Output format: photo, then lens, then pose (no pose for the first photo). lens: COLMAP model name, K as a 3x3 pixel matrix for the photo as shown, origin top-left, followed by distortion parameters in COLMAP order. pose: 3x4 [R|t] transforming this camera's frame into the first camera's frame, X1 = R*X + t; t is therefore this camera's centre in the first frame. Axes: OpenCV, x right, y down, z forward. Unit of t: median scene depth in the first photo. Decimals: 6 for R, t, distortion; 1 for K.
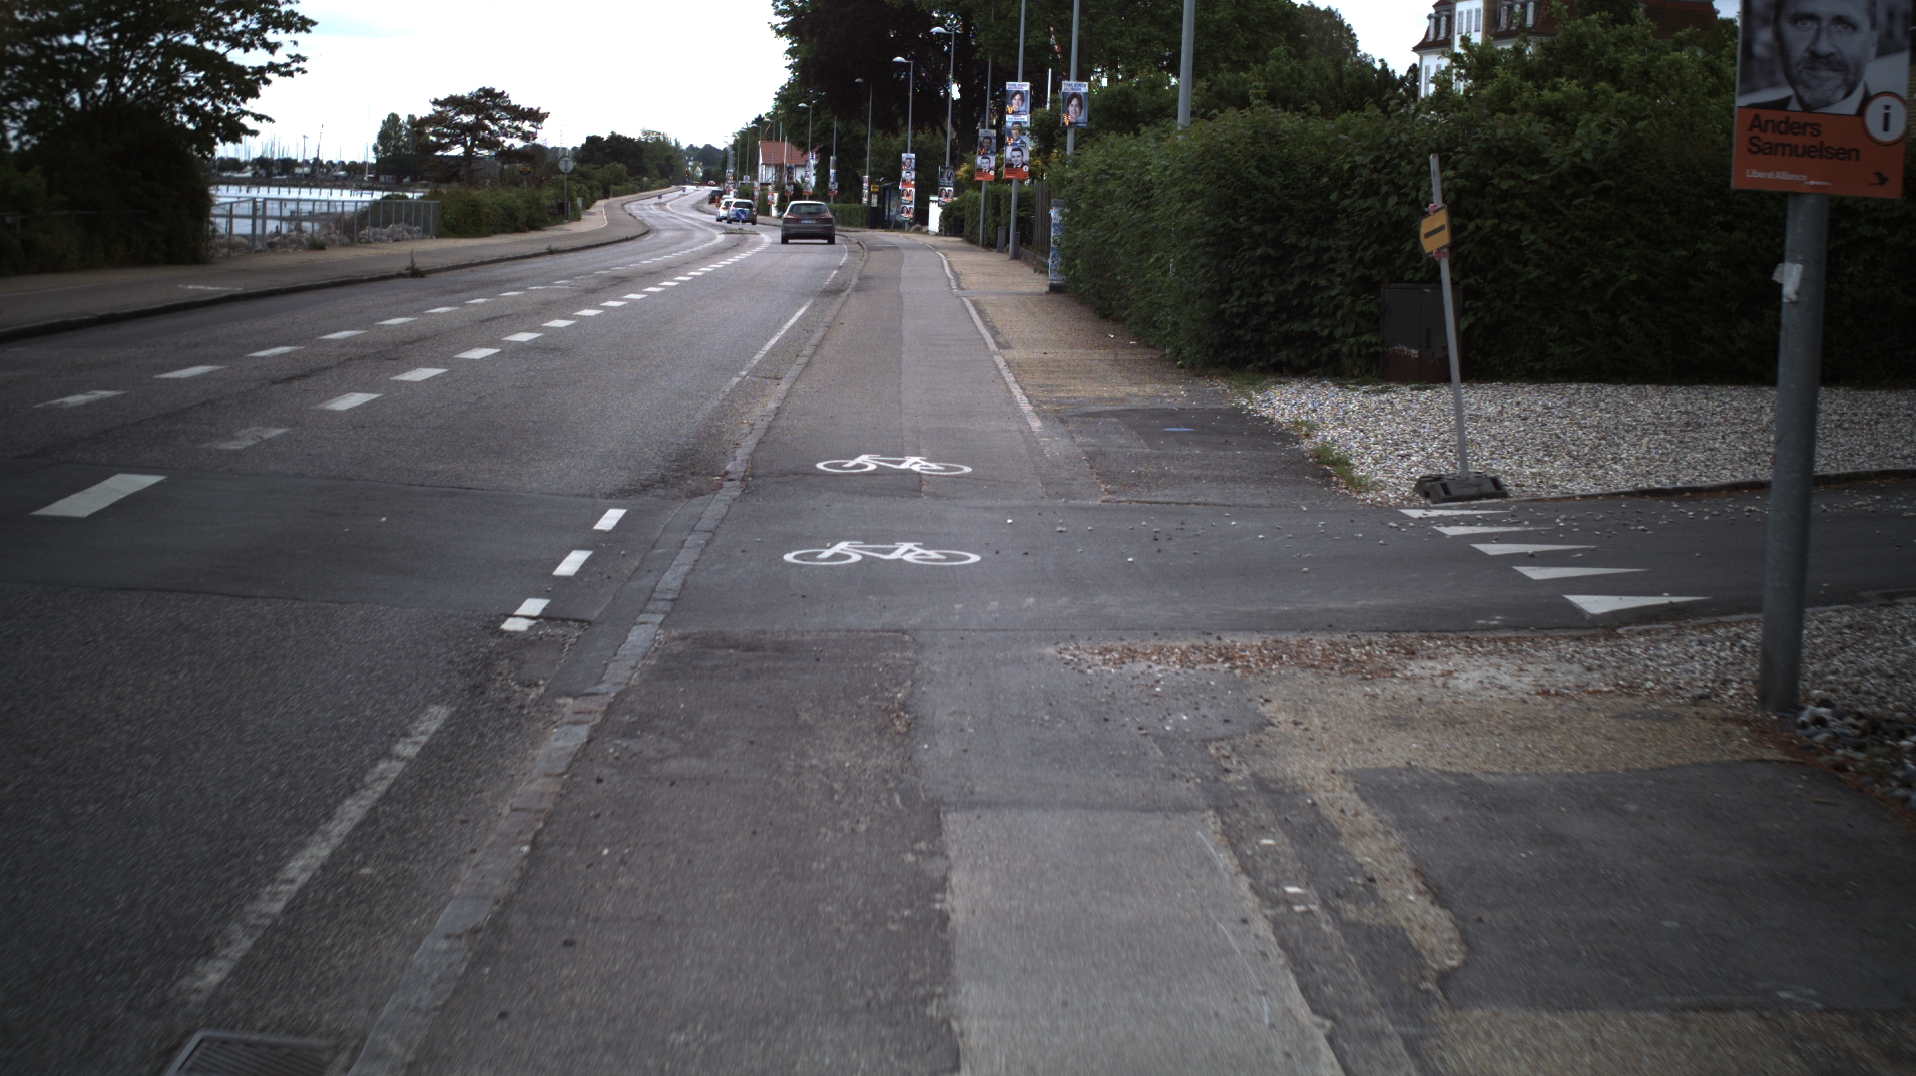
lens RADIAL K [[3237.2, 0, 958.0], [0, 3237.2, 538.0], [0, 0, 1]] dist [-0.279755, 0.397678]
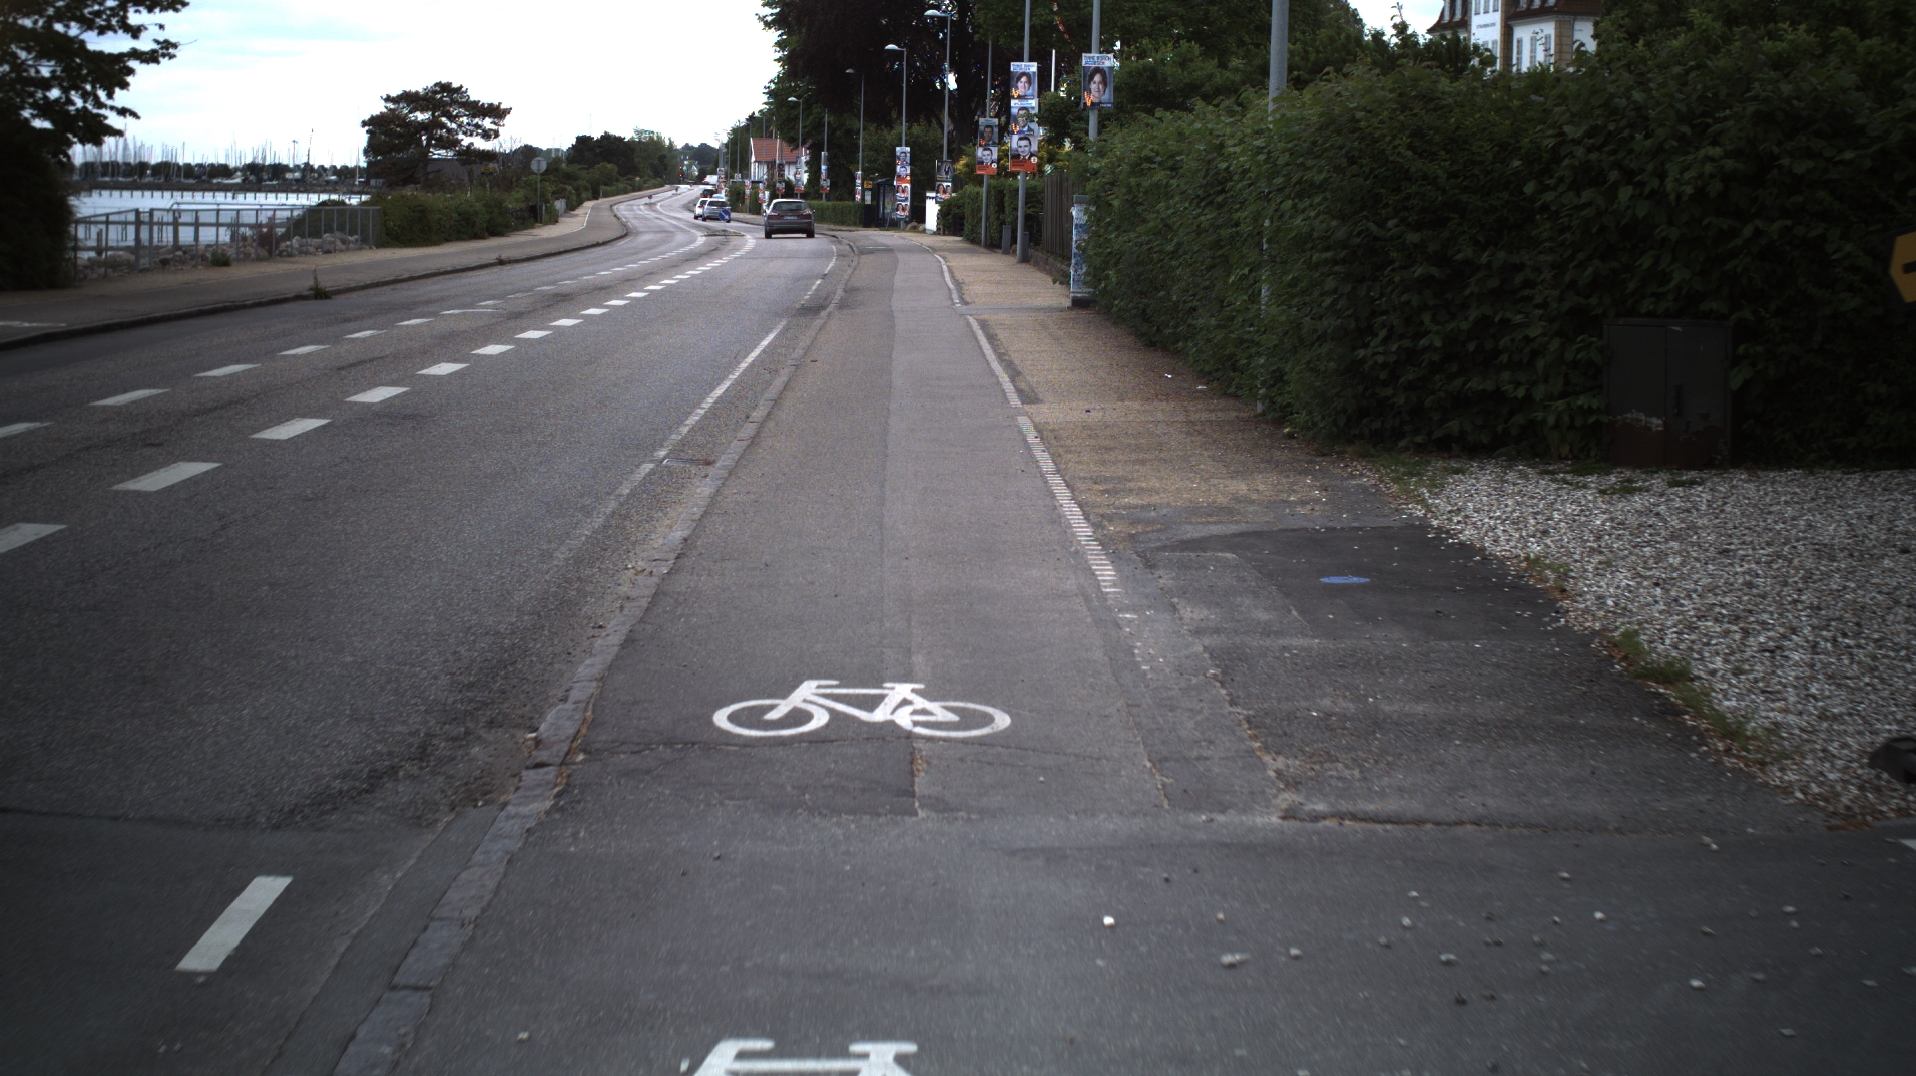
lens RADIAL K [[3237.2, 0, 958.0], [0, 3237.2, 538.0], [0, 0, 1]] dist [-0.279755, 0.397678]
pose [[0.999880, -0.015485, -0.000771, -0.001232], [0.015487, 0.999879, 0.001536, -0.018976], [0.000747, -0.001548, 0.999999, 0.174595]]
